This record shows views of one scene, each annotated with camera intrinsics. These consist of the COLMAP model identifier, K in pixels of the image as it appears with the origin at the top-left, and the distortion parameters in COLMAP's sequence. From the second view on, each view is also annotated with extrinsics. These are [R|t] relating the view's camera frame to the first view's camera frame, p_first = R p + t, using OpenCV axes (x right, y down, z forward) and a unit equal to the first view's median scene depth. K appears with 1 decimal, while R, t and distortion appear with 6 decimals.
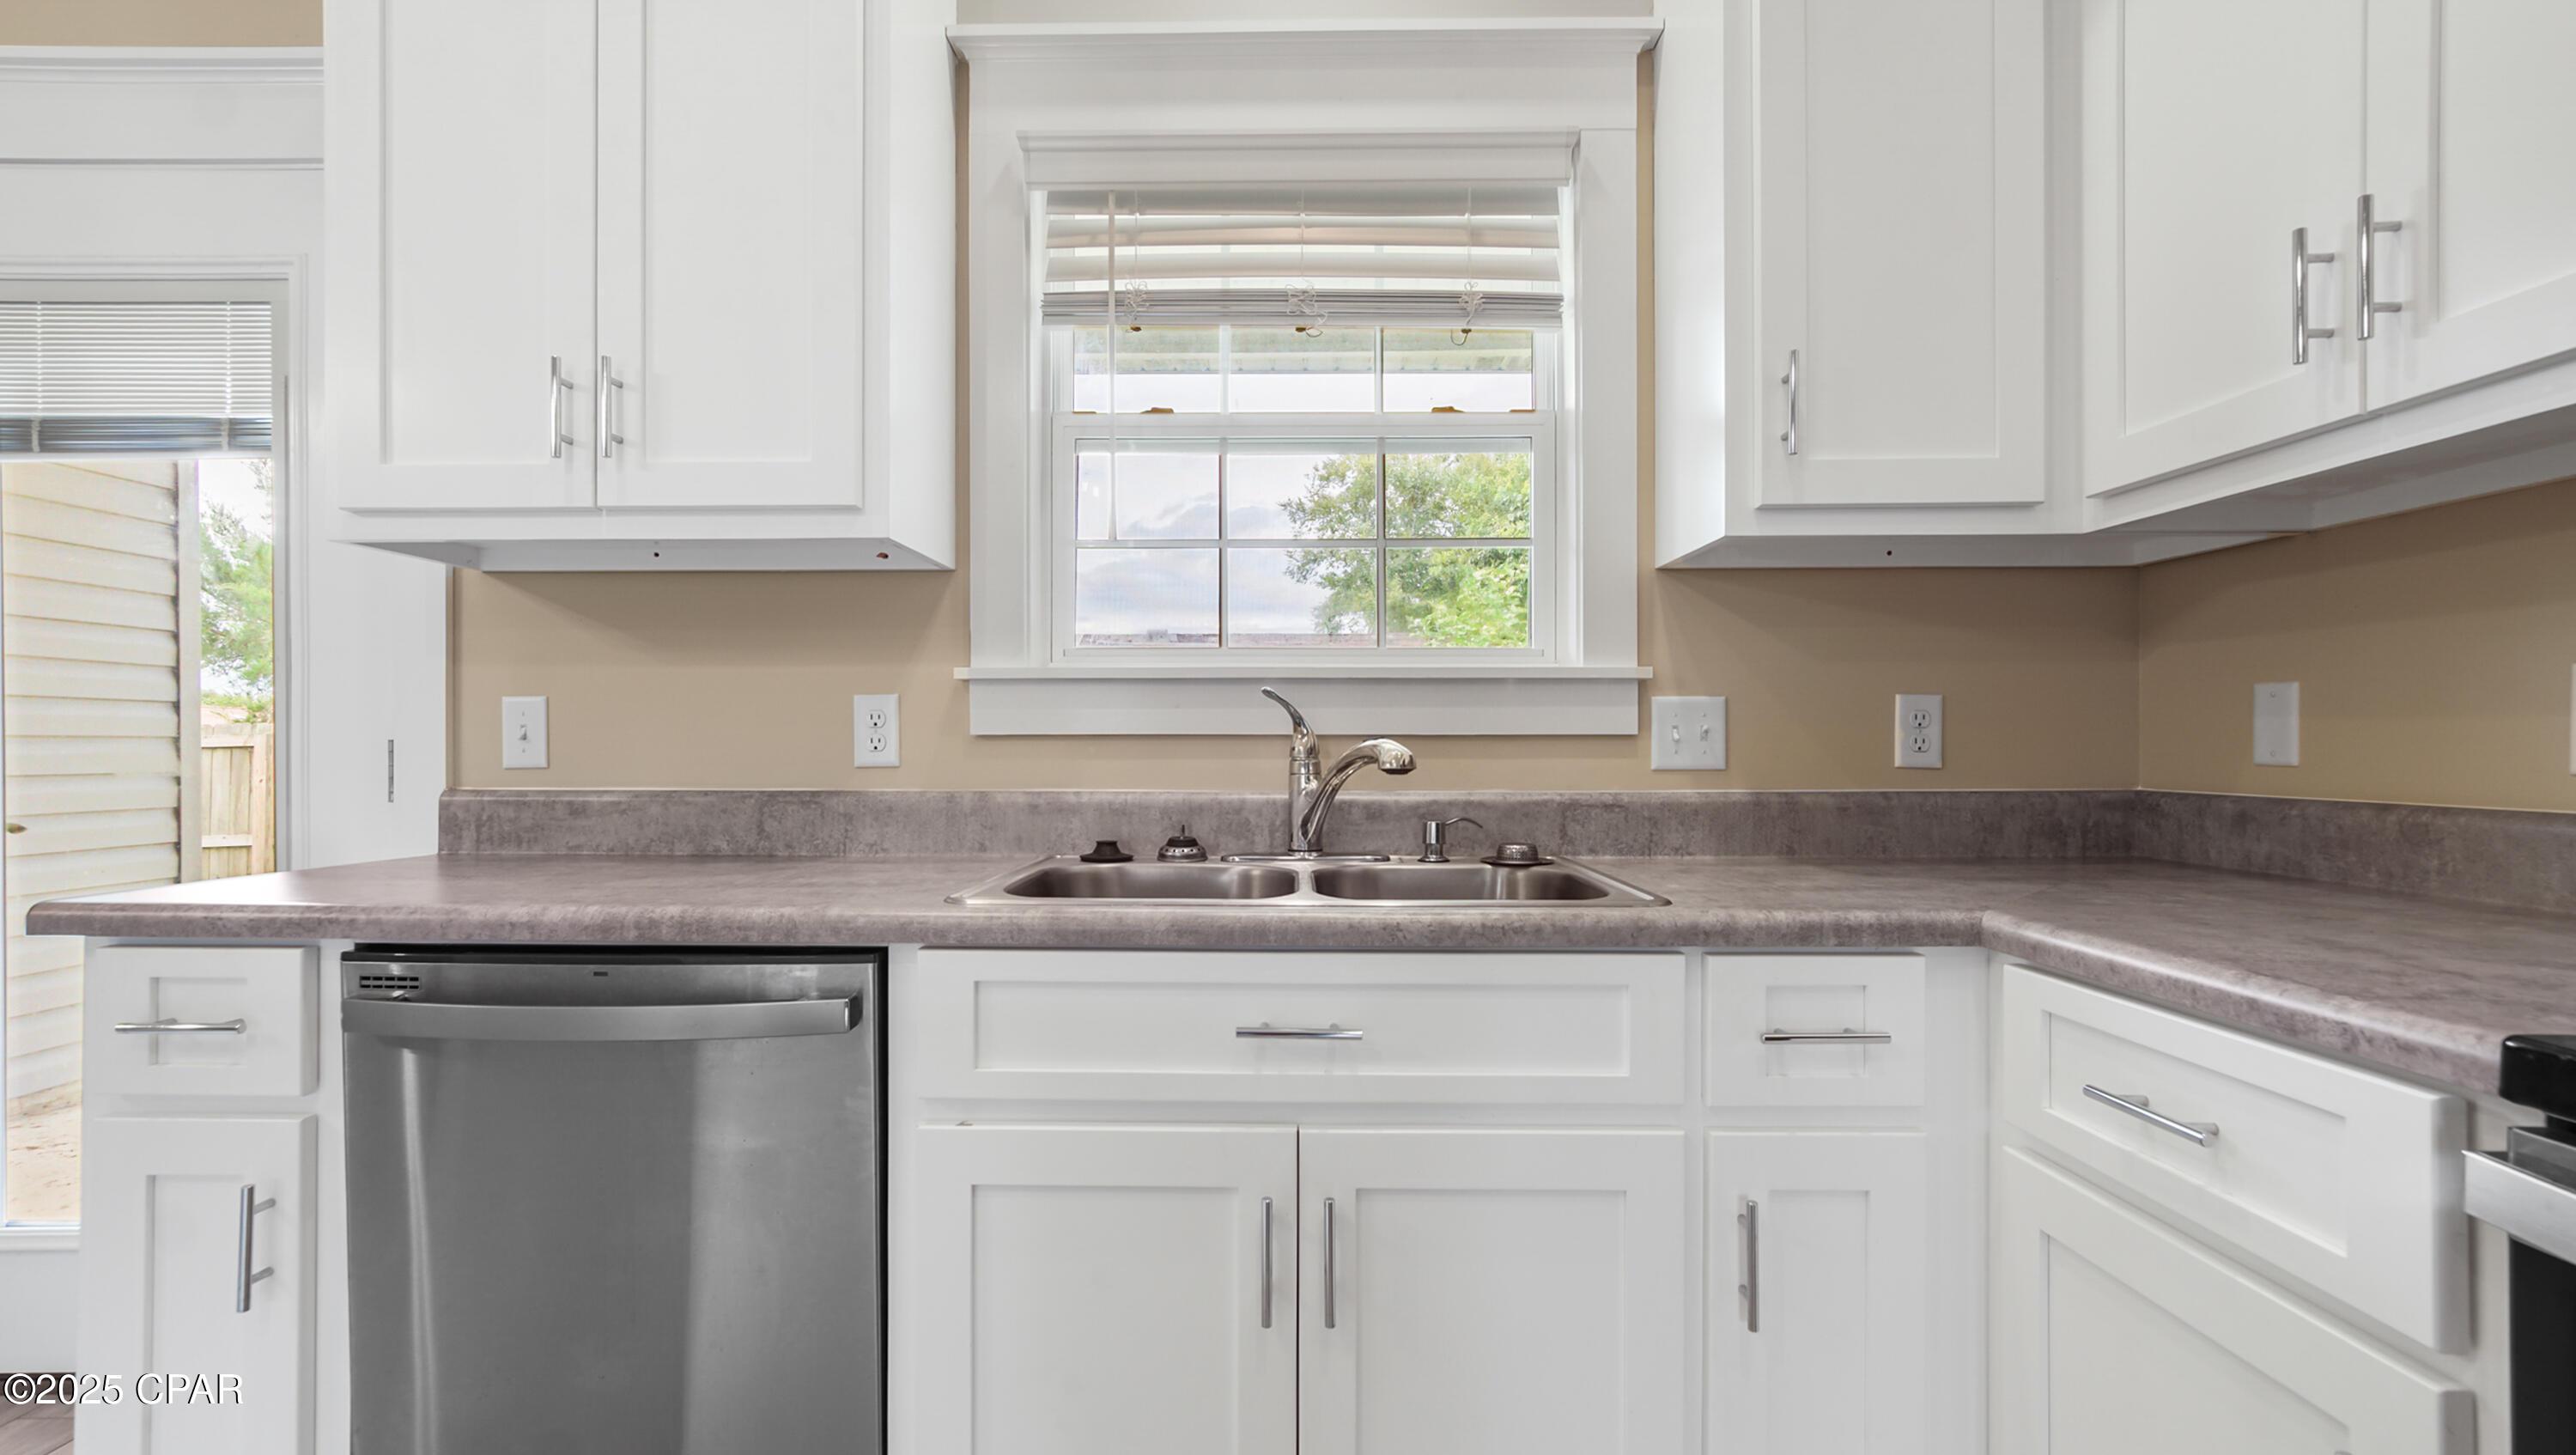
lens RADIAL K [[1139.4, 0, 1288.1], [0, 1139.4, 742.5], [0, 0, 1]] dist [-0.010598, 0.004923]
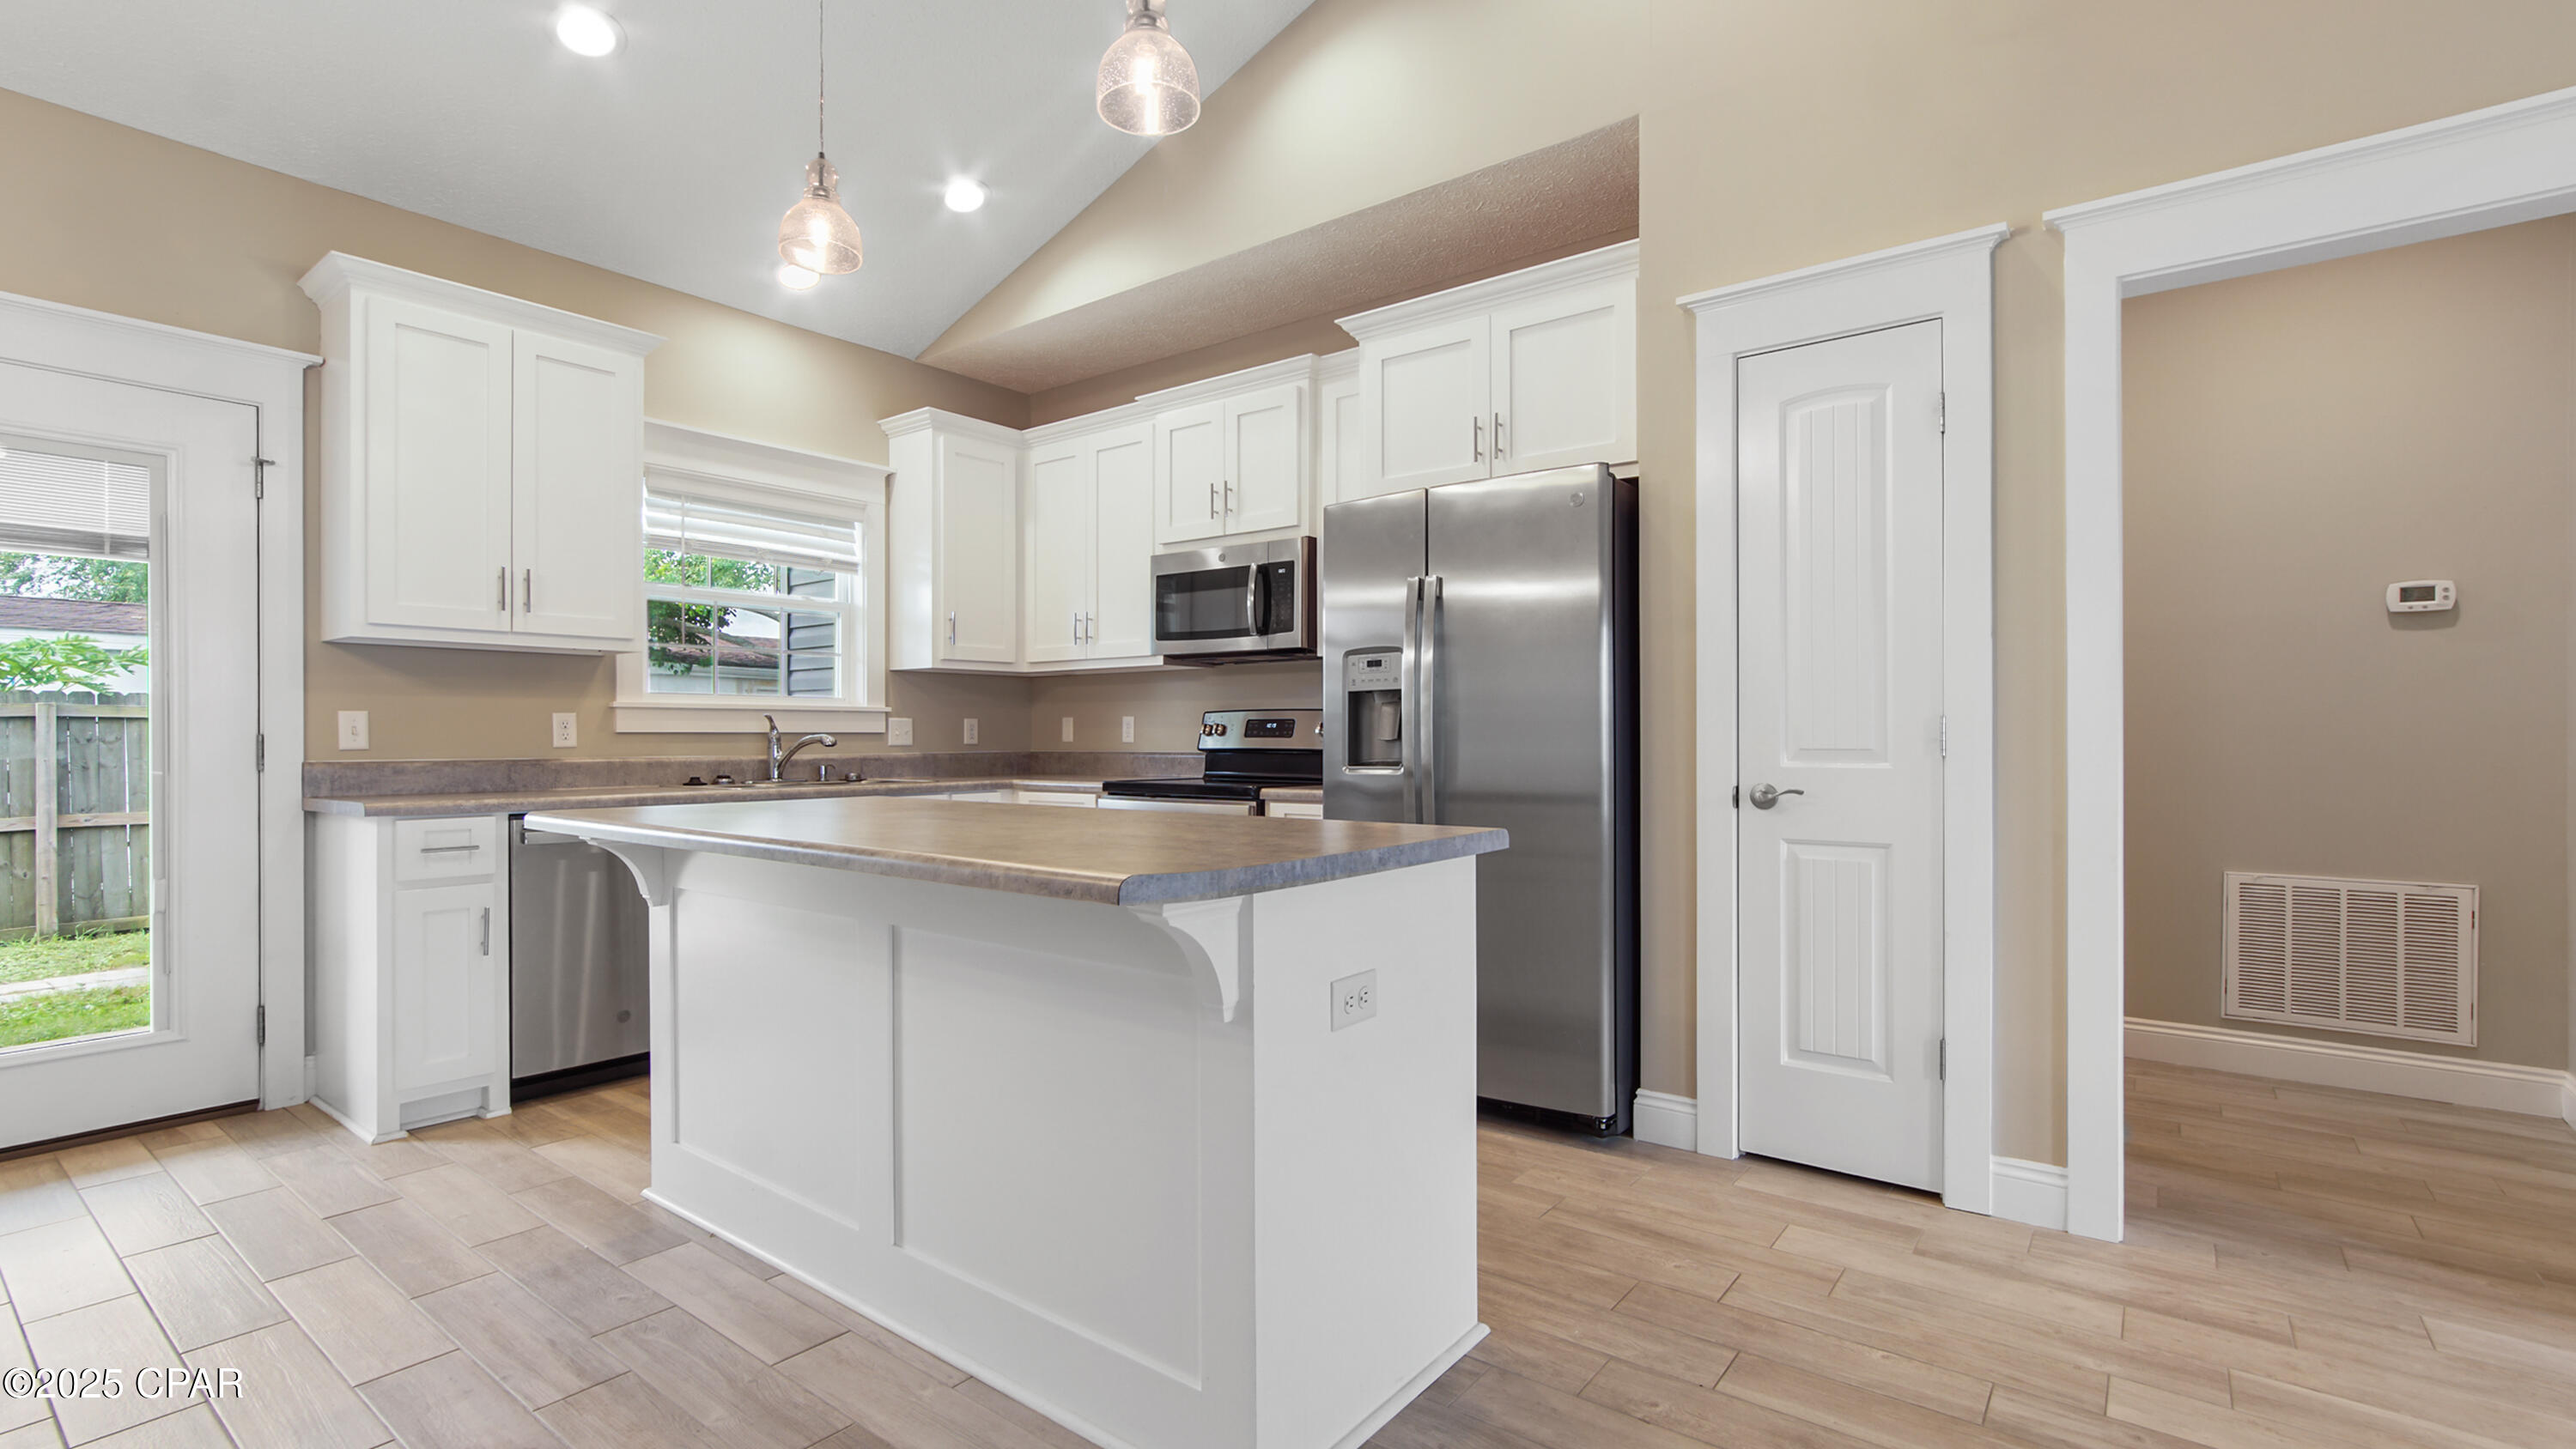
lens RADIAL K [[1139.1, 0, 1272.4], [0, 1139.1, 735.4], [0, 0, 1]] dist [-0.010598, 0.004923]
pose [[0.603898, -0.000425, 0.797062, -1.268784], [0.001835, 0.999998, -0.000857, 0.003767], [-0.797060, 0.001981, 0.603897, -1.330928]]
